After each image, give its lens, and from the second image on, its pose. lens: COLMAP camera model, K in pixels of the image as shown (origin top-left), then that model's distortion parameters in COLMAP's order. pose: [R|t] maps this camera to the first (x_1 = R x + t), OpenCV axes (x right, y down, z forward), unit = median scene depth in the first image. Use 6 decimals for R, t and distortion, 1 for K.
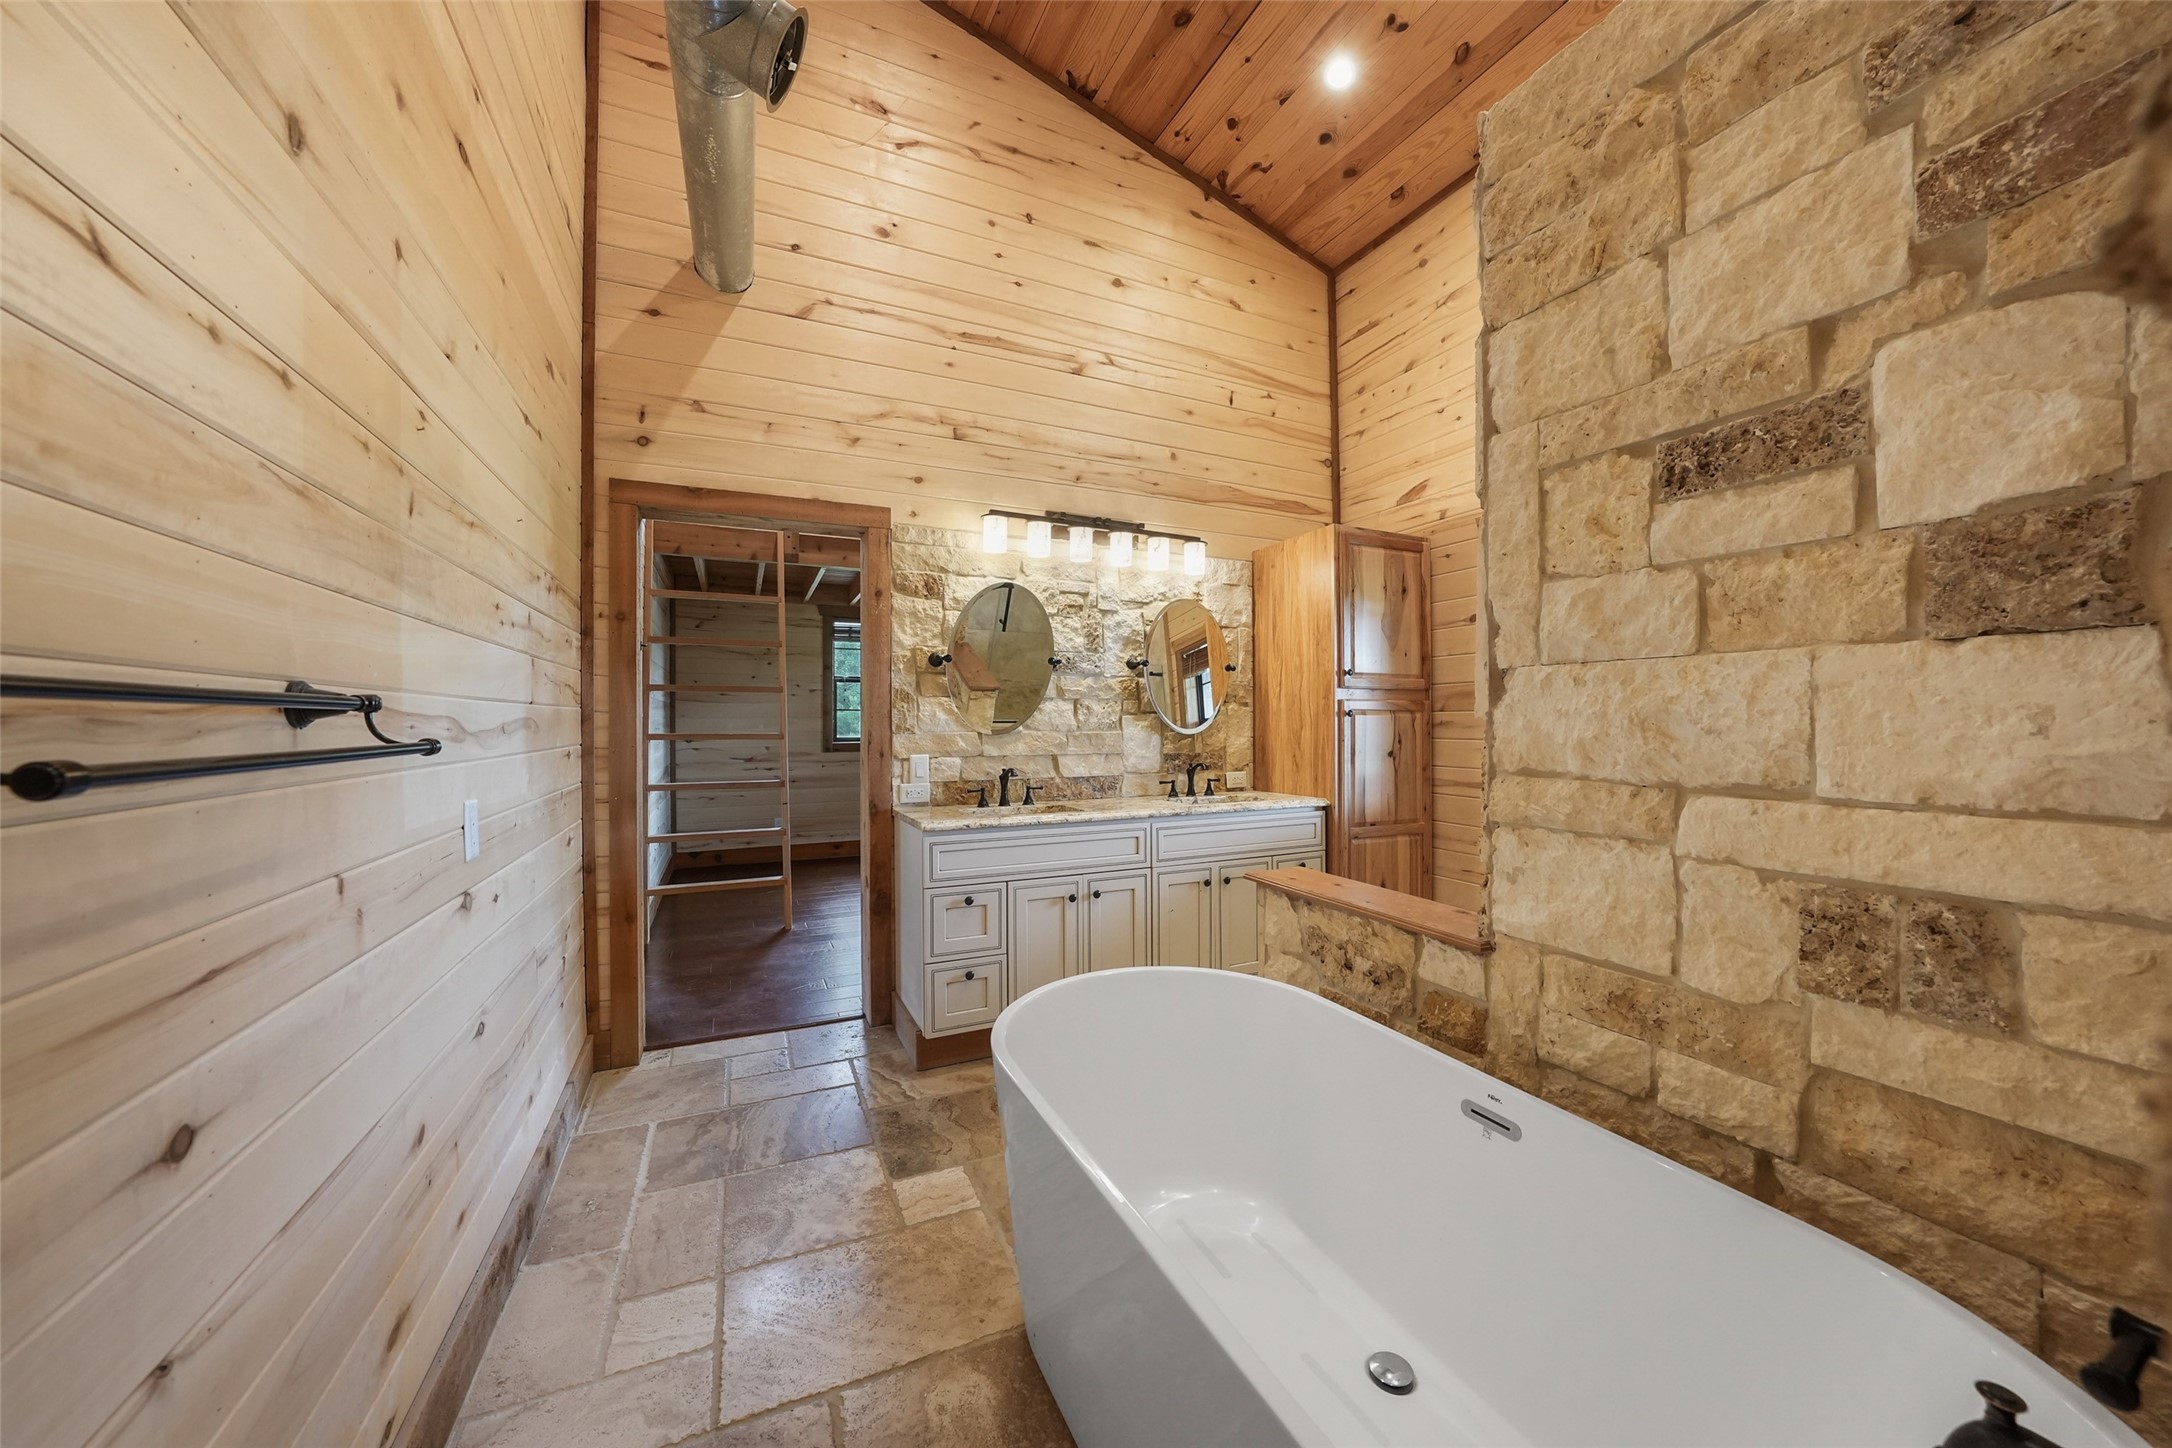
lens RADIAL K [[759.1, 0, 1090.3], [0, 759.1, 719.7], [0, 0, 1]] dist [-0.015127, 0.001082]
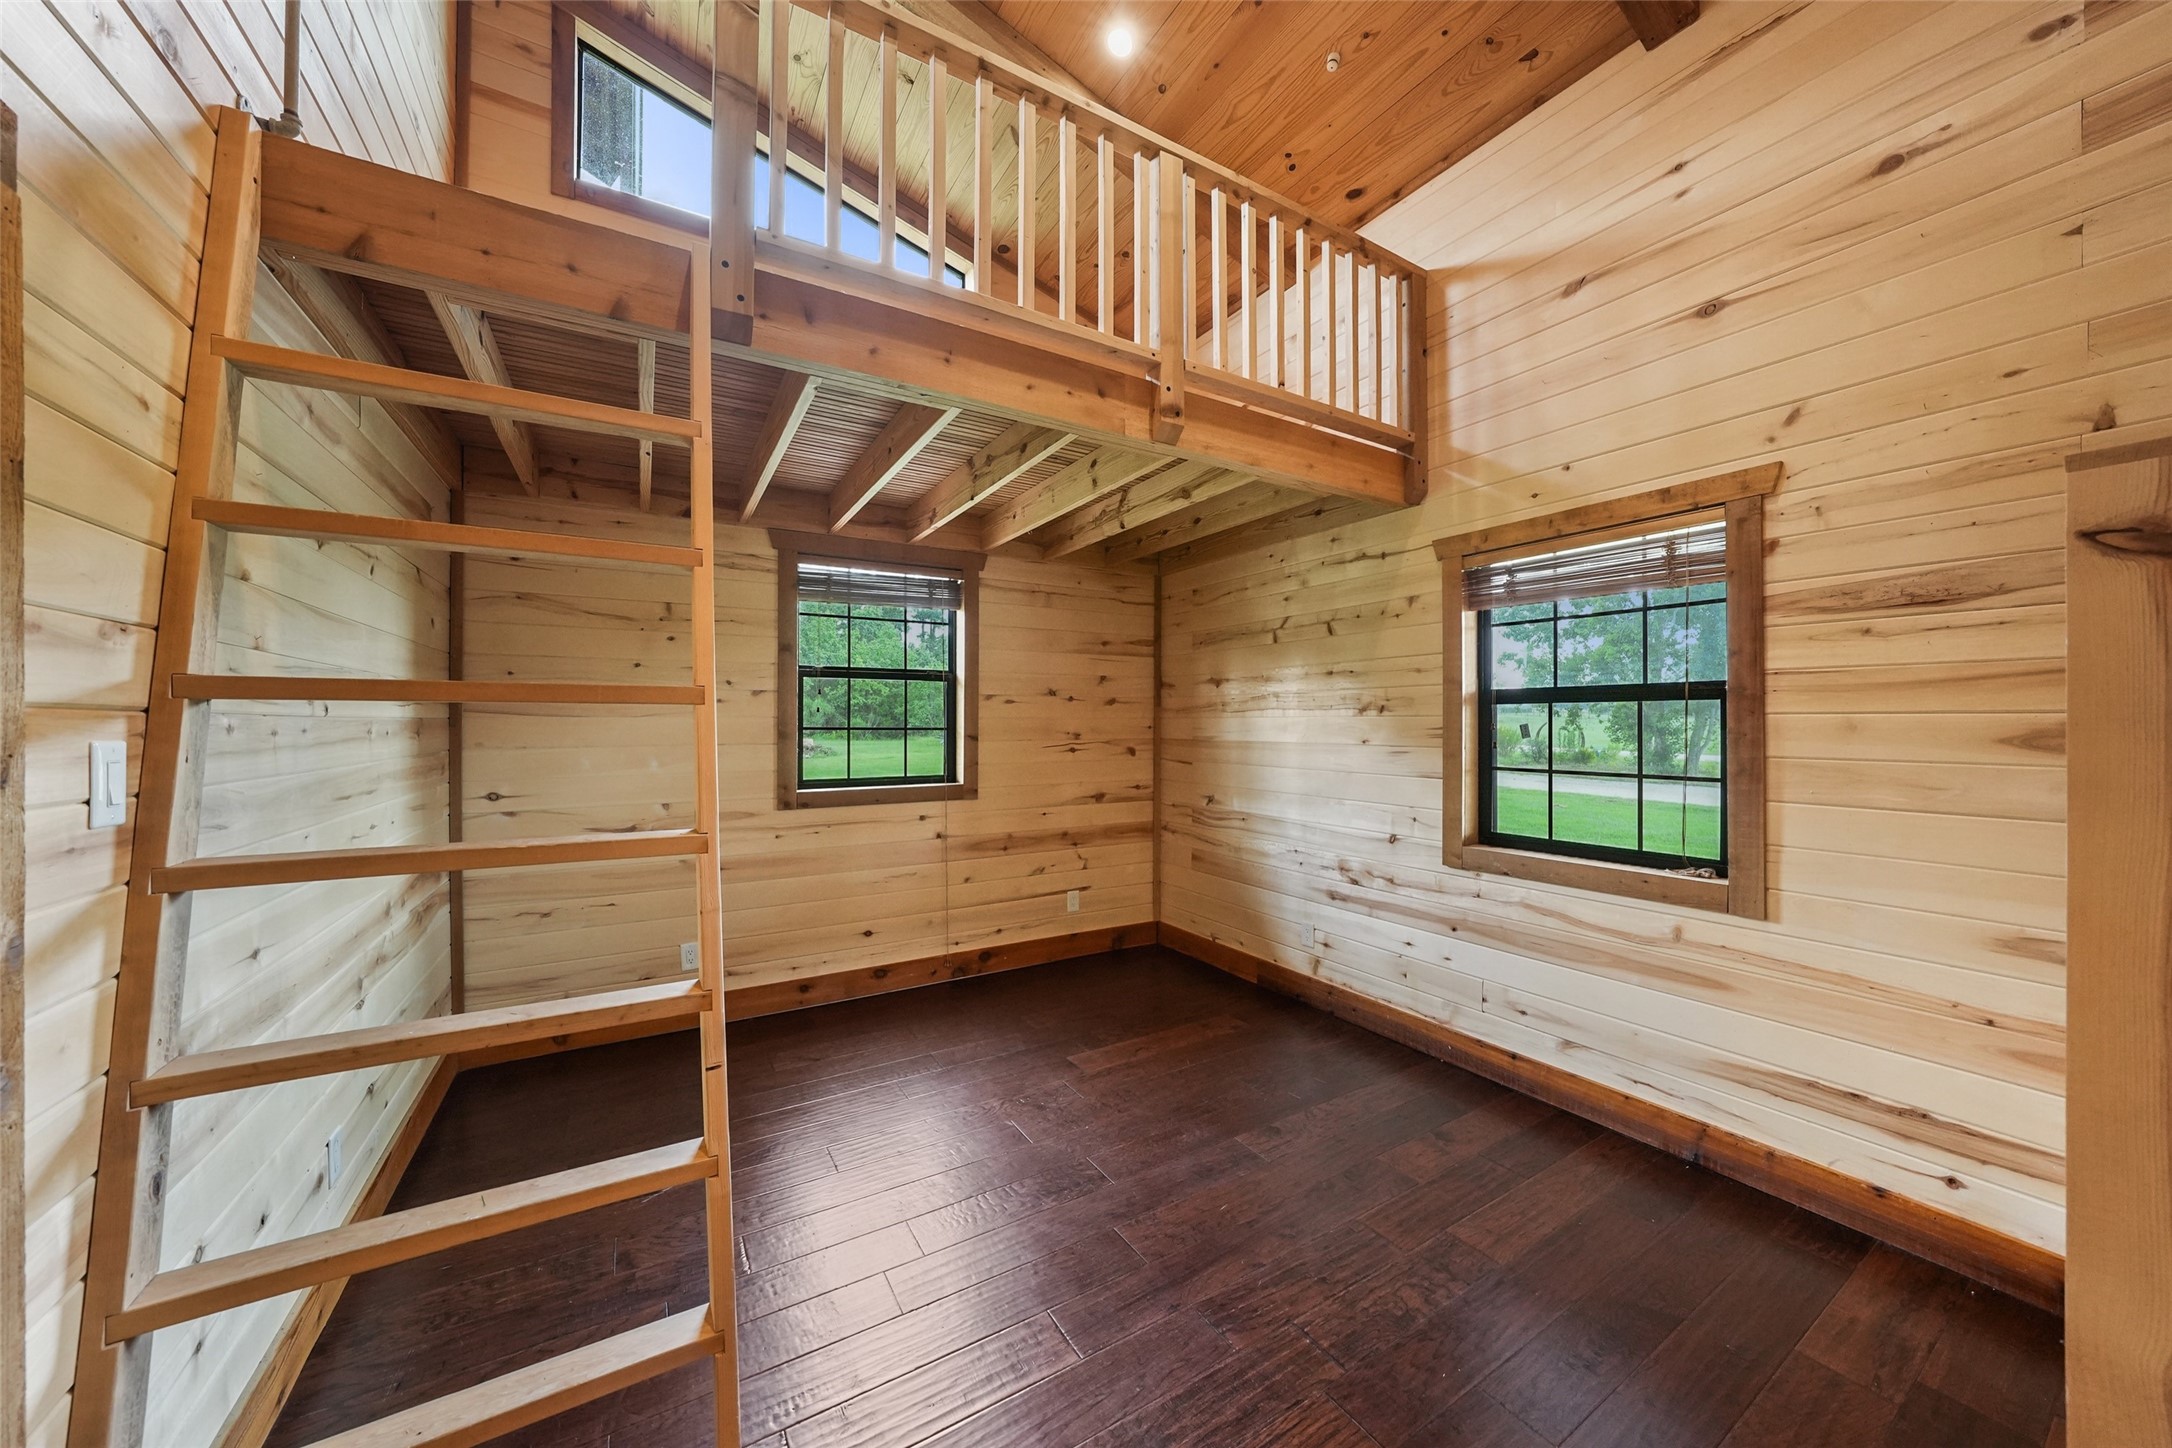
lens RADIAL K [[759.1, 0, 1093.7], [0, 759.1, 720.8], [0, 0, 1]] dist [-0.015127, 0.001082]
pose [[0.994496, 0.001474, 0.104760, -0.240584], [-0.001816, 0.999993, 0.003172, -0.026463], [-0.104755, -0.003344, 0.994492, 0.576237]]
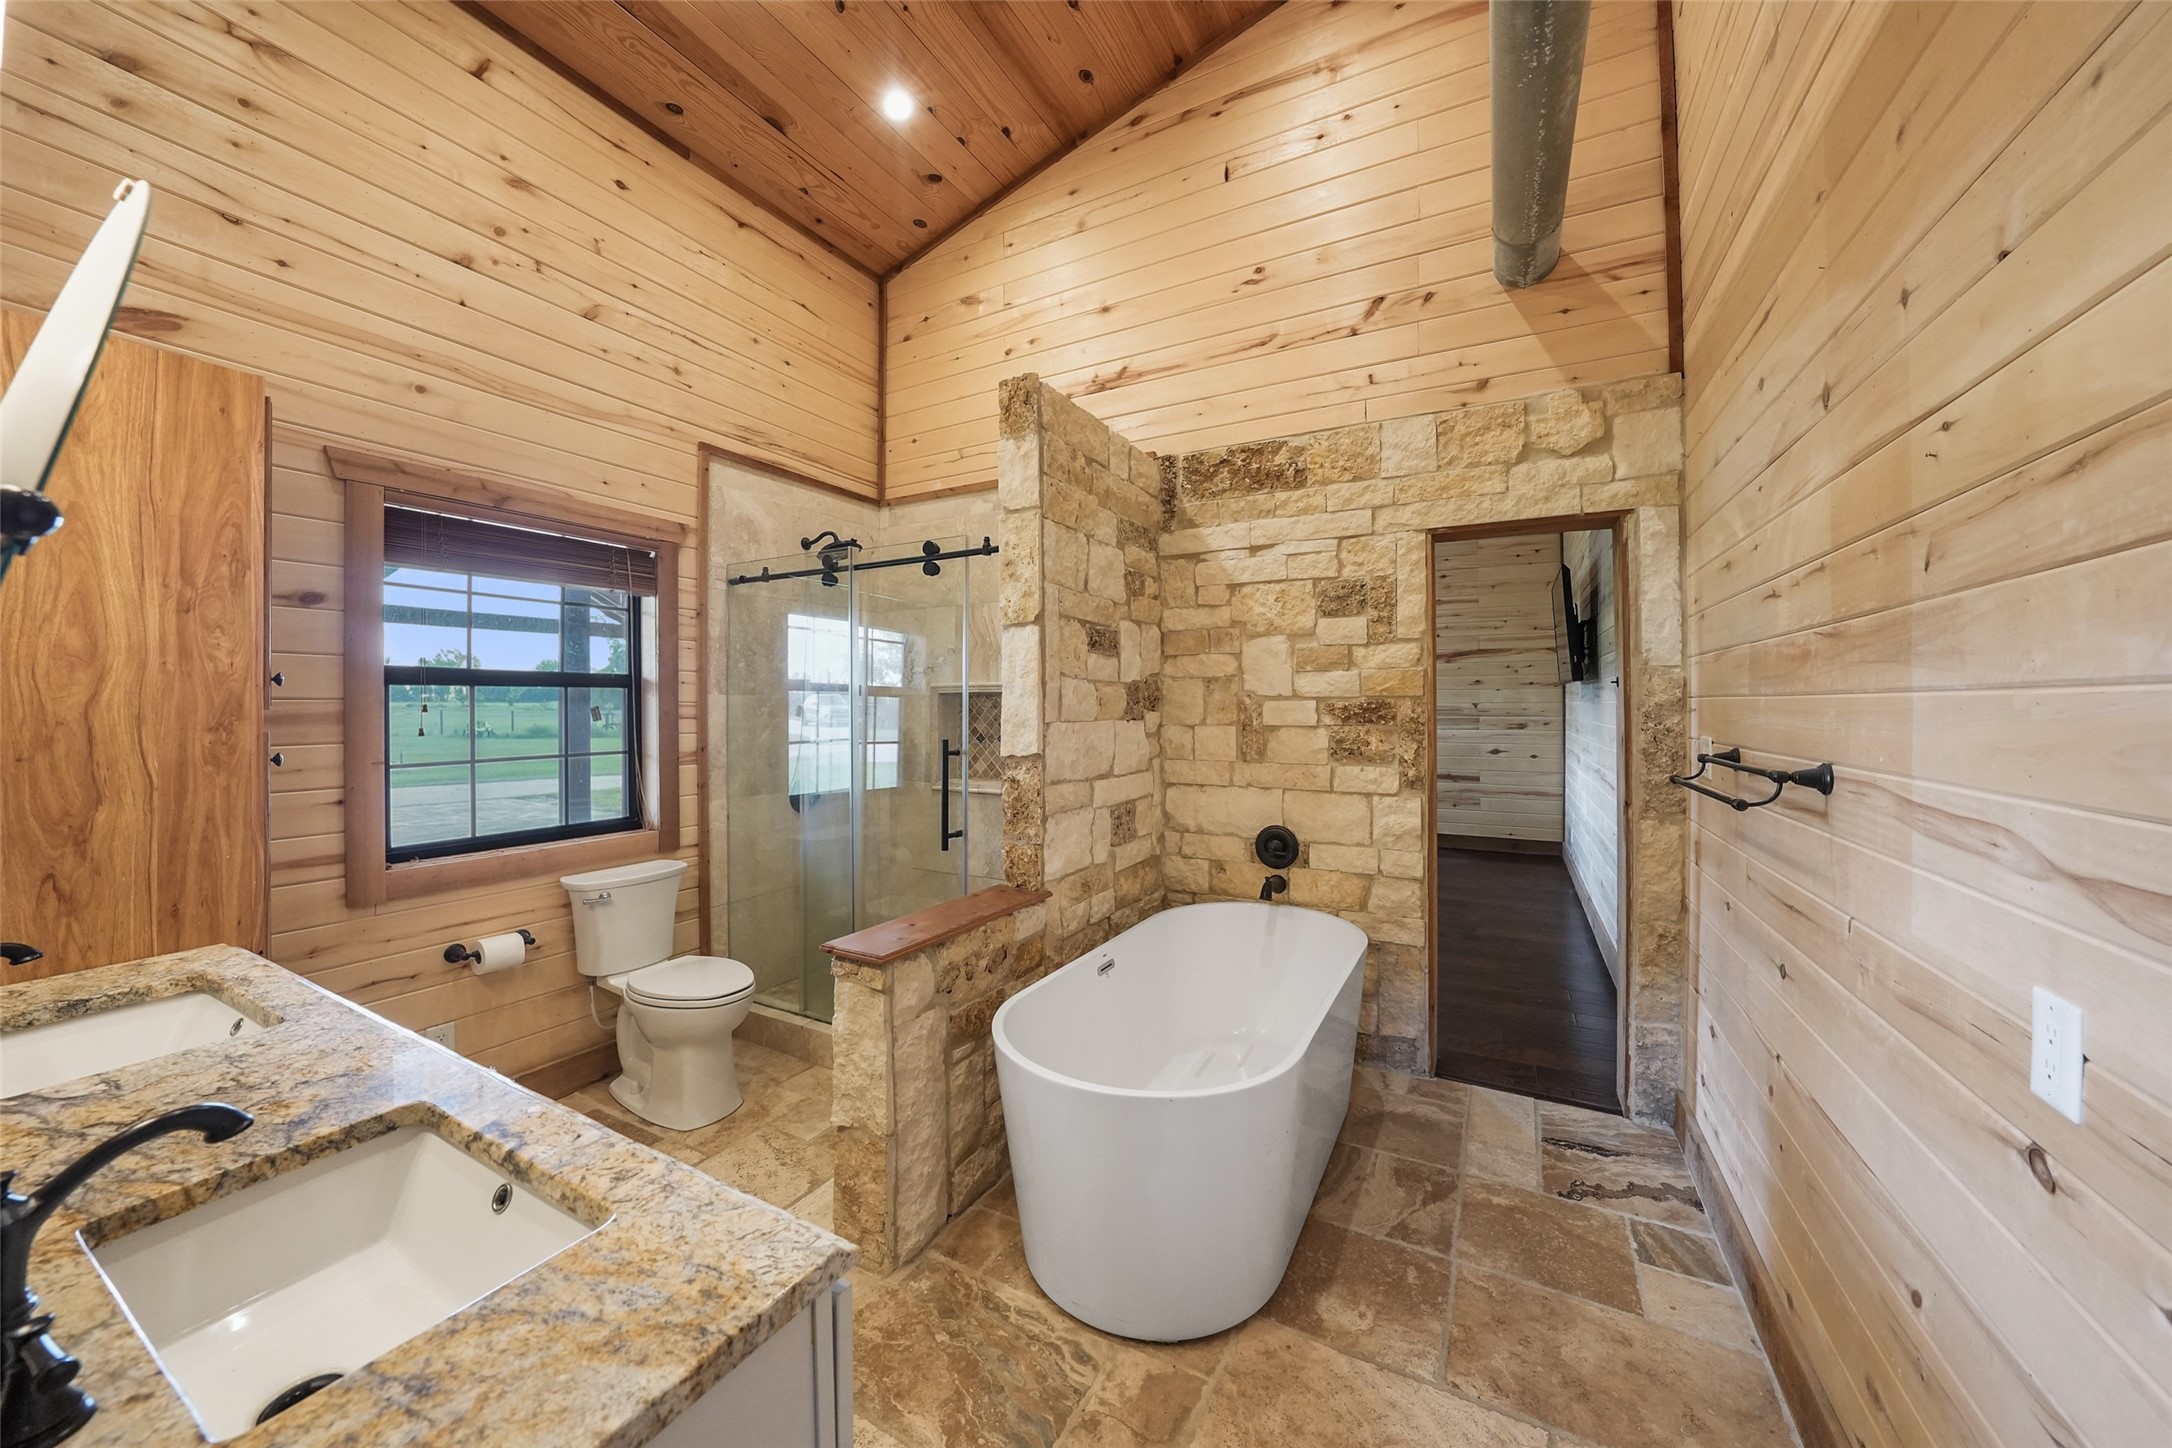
lens RADIAL K [[759.1, 0, 1093.5], [0, 759.1, 716.0], [0, 0, 1]] dist [-0.015127, 0.001082]
pose [[-0.597754, 0.002907, 0.801675, -0.848123], [0.004189, 0.999991, -0.000503, -0.080340], [-0.801669, 0.003057, -0.597760, 1.898704]]
